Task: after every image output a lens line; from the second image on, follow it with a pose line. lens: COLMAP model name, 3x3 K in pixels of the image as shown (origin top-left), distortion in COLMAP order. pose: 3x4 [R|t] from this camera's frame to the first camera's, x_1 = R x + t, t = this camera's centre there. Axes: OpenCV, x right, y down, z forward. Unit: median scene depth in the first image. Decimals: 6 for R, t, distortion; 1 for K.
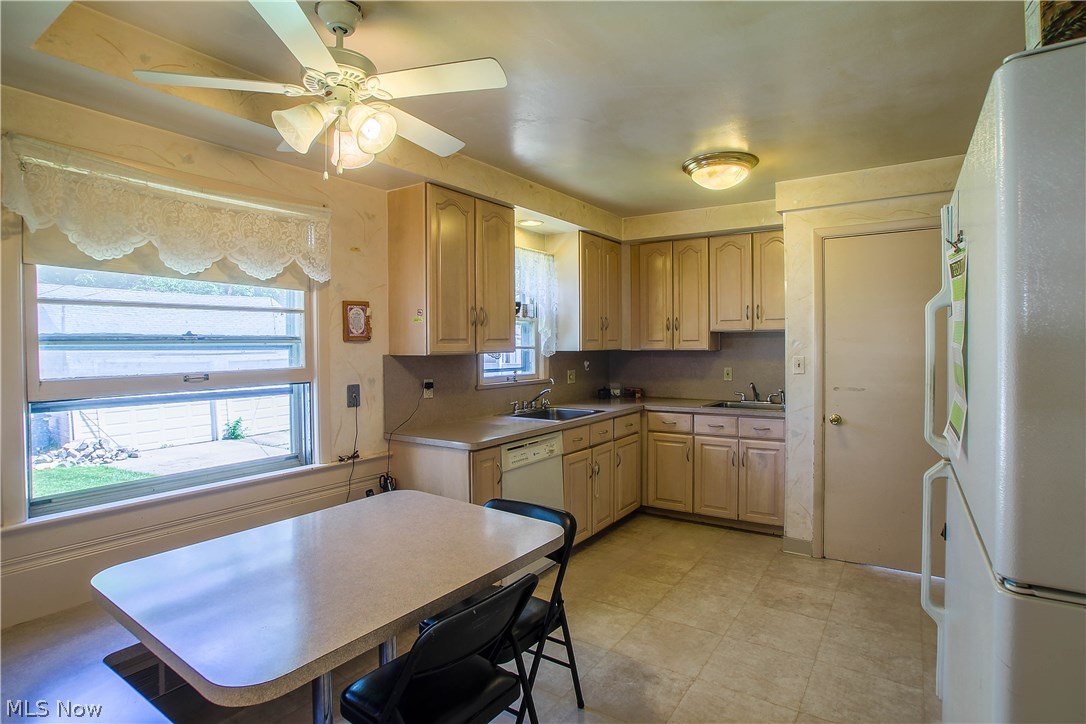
lens RADIAL K [[549.9, 0, 546.3], [0, 549.9, 358.6], [0, 0, 1]] dist [-0.045553, -0.000563]
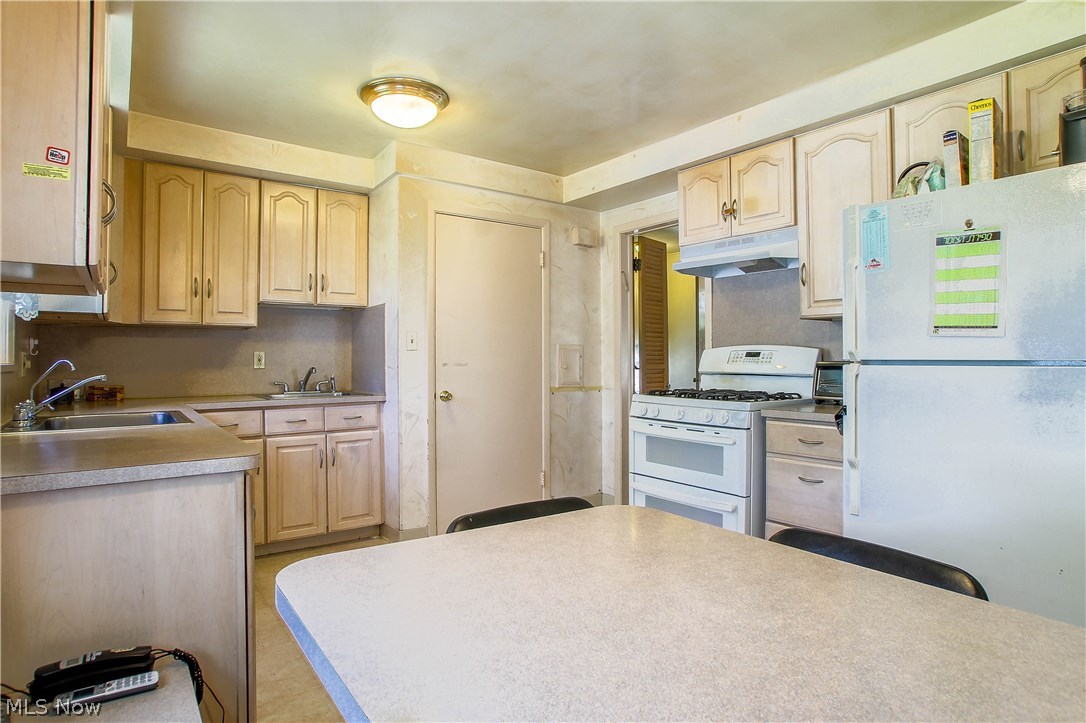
lens RADIAL K [[591.0, 0, 543.8], [0, 591.0, 356.0], [0, 0, 1]] dist [-0.049014, 0.000007]
pose [[0.342981, 0.012014, 0.939265, -0.350644], [0.021611, 0.999553, -0.020677, 0.054513], [-0.939094, 0.027390, 0.342568, 0.377719]]
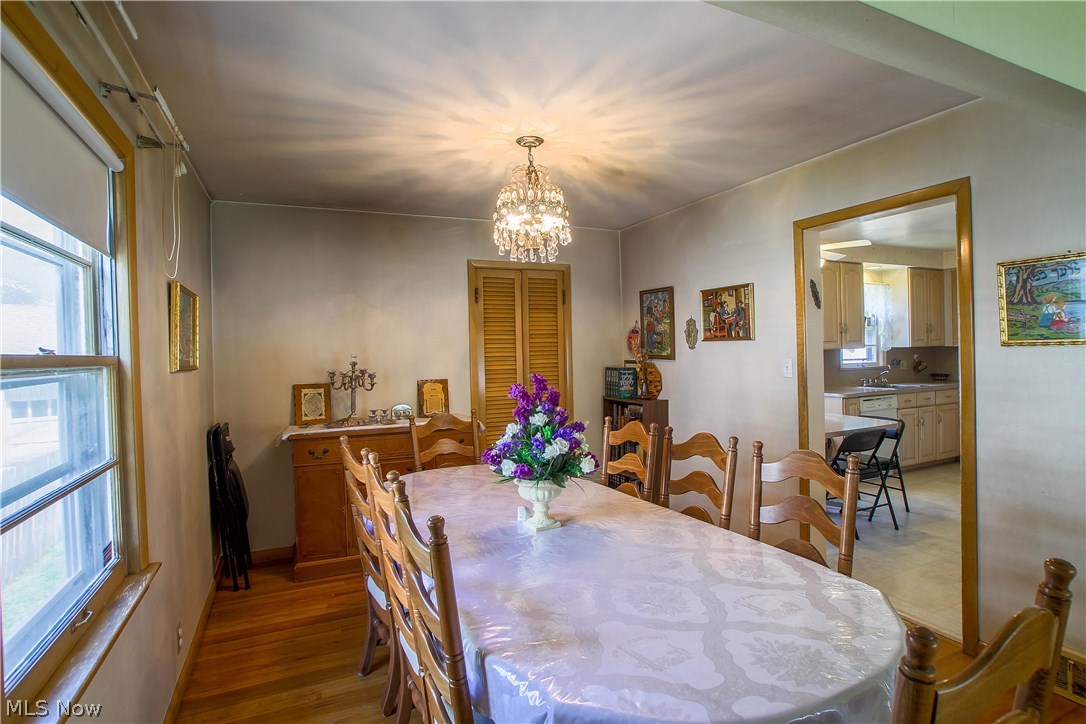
lens RADIAL K [[549.9, 0, 546.7], [0, 549.9, 360.0], [0, 0, 1]] dist [-0.045553, -0.000563]
pose [[0.855028, -0.010225, -0.518481, -0.028333], [0.006515, 0.999938, -0.008977, 0.032562], [0.518541, 0.004298, 0.855042, -0.881443]]
